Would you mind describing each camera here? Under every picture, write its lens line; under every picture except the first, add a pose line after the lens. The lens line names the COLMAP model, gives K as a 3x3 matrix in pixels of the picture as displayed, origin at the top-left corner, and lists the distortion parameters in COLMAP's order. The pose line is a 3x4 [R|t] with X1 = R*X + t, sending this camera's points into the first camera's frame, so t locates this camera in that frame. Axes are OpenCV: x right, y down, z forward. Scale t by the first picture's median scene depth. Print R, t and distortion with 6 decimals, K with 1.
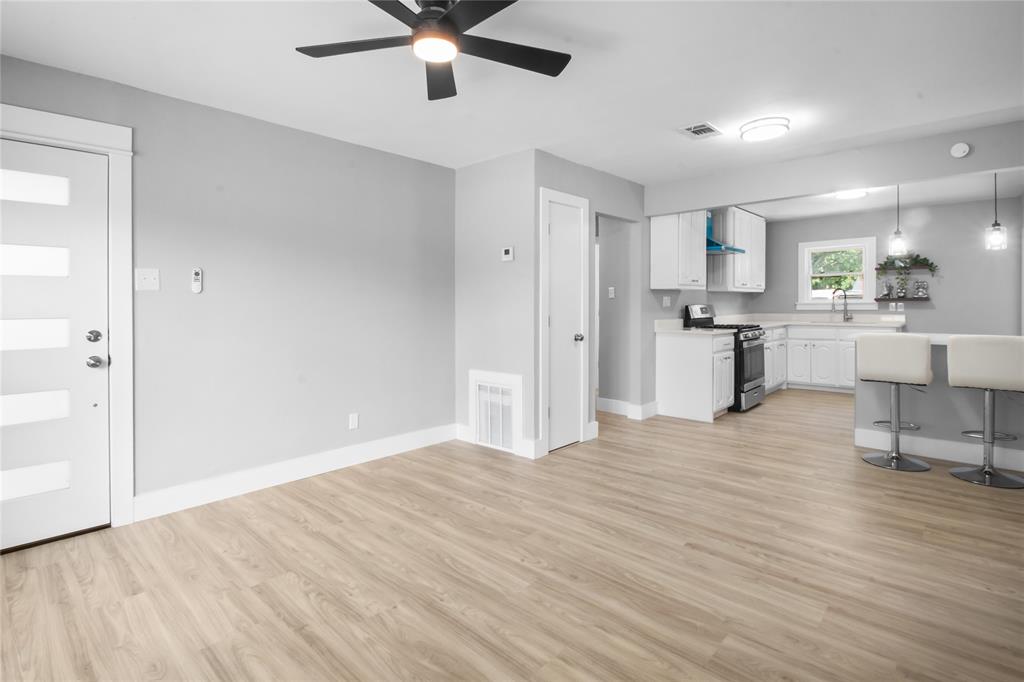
lens RADIAL K [[497.0, 0, 512.6], [0, 497.0, 297.3], [0, 0, 1]] dist [-0.002818, -0.000560]
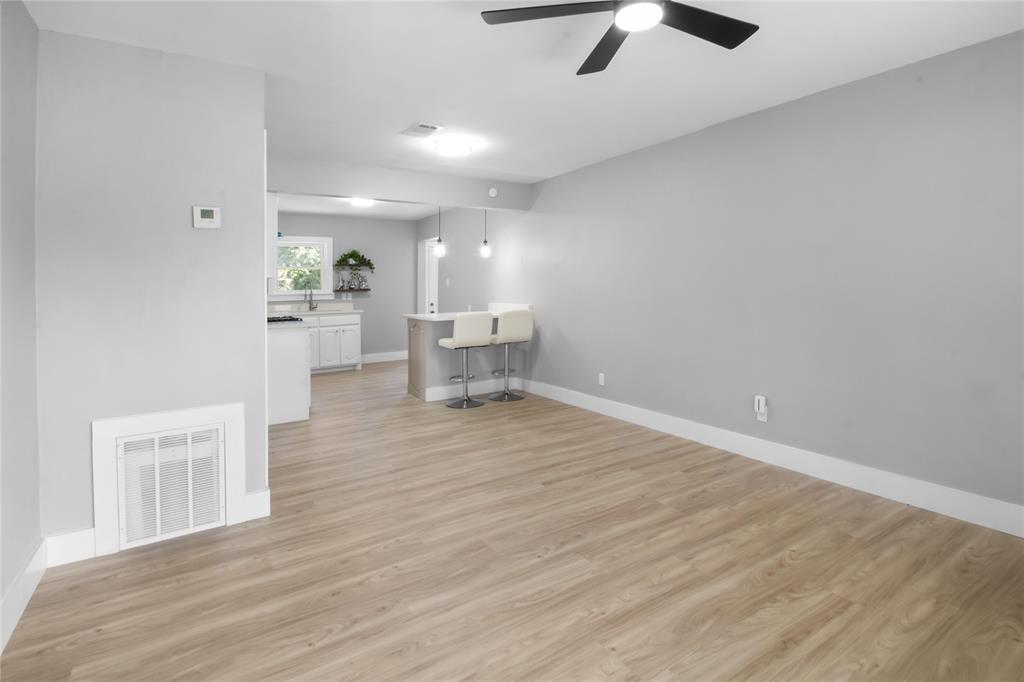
lens RADIAL K [[502.3, 0, 512.3], [0, 502.3, 304.6], [0, 0, 1]] dist [-0.008761, 0.000281]
pose [[0.247108, -0.030195, 0.968517, -0.612479], [0.004594, 0.999540, 0.029990, 0.007216], [-0.968977, -0.002961, 0.247133, 0.540667]]
